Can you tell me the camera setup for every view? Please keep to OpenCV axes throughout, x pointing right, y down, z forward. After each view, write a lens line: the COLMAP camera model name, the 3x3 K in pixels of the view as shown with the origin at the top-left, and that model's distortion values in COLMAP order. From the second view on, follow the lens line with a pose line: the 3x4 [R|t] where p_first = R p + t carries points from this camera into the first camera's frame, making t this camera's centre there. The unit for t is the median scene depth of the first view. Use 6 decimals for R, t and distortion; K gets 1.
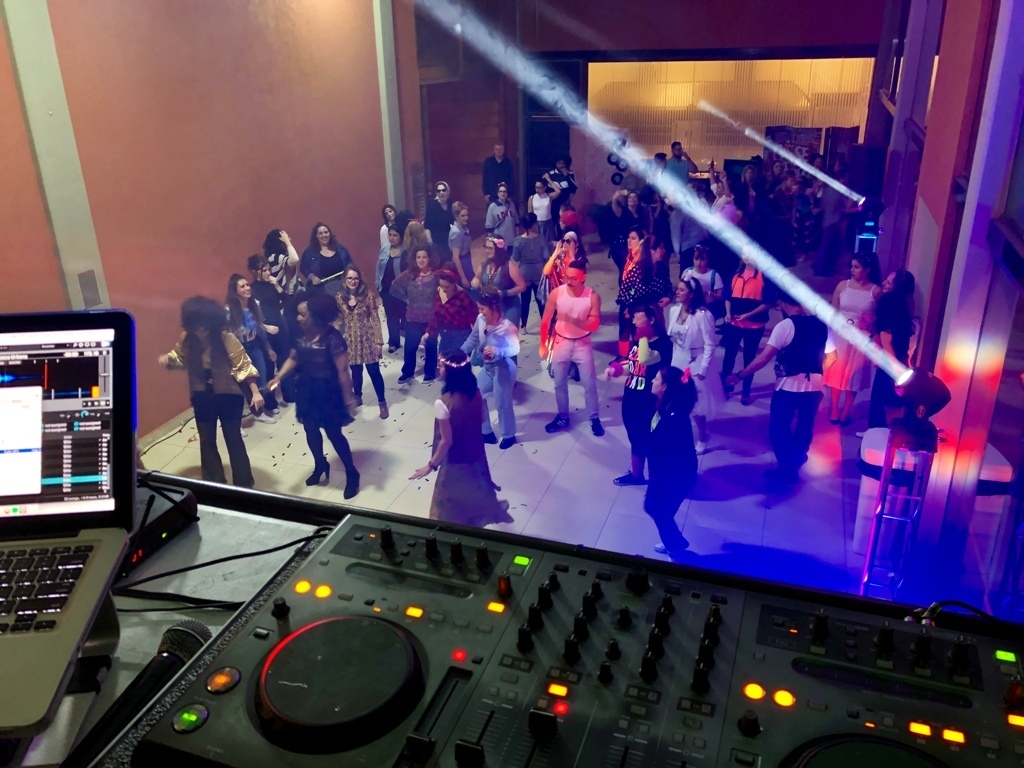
lens RADIAL K [[832.4, 0, 496.3], [0, 832.4, 384.9], [0, 0, 1]] dist [0.004818, 0.004689]
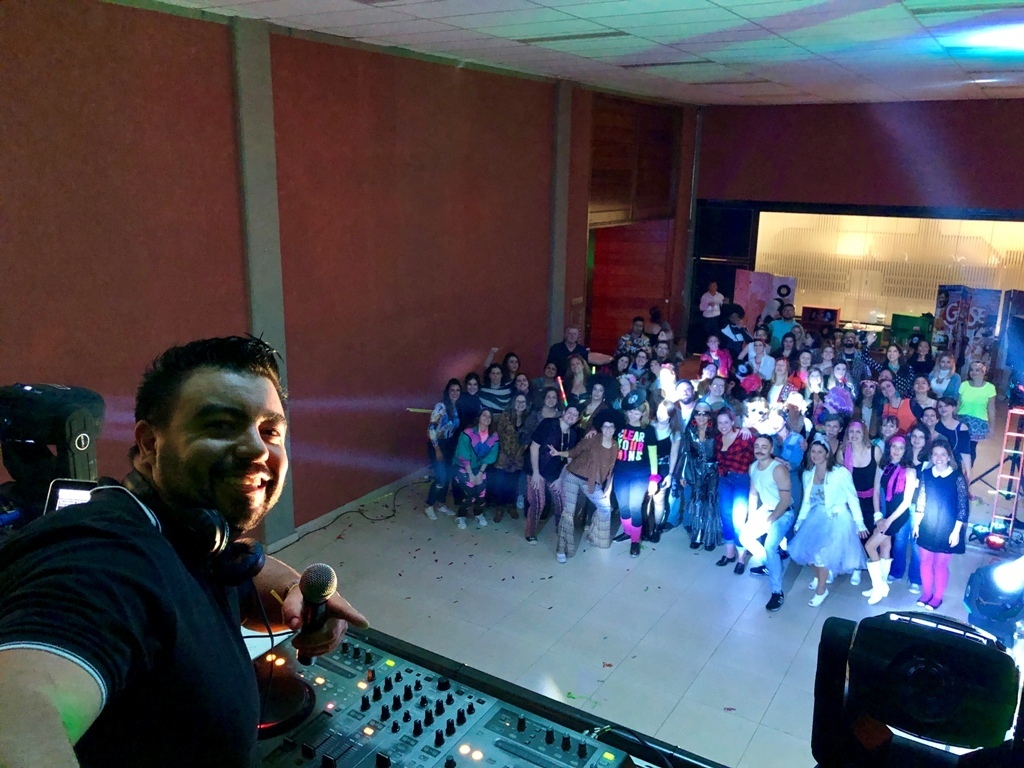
lens RADIAL K [[832.4, 0, 496.3], [0, 832.4, 384.9], [0, 0, 1]] dist [0.004818, 0.004689]
pose [[0.974000, 0.089596, -0.208078, 0.073061], [-0.117362, 0.985171, -0.125161, -0.022432], [0.193778, 0.146327, 0.970071, -0.096975]]
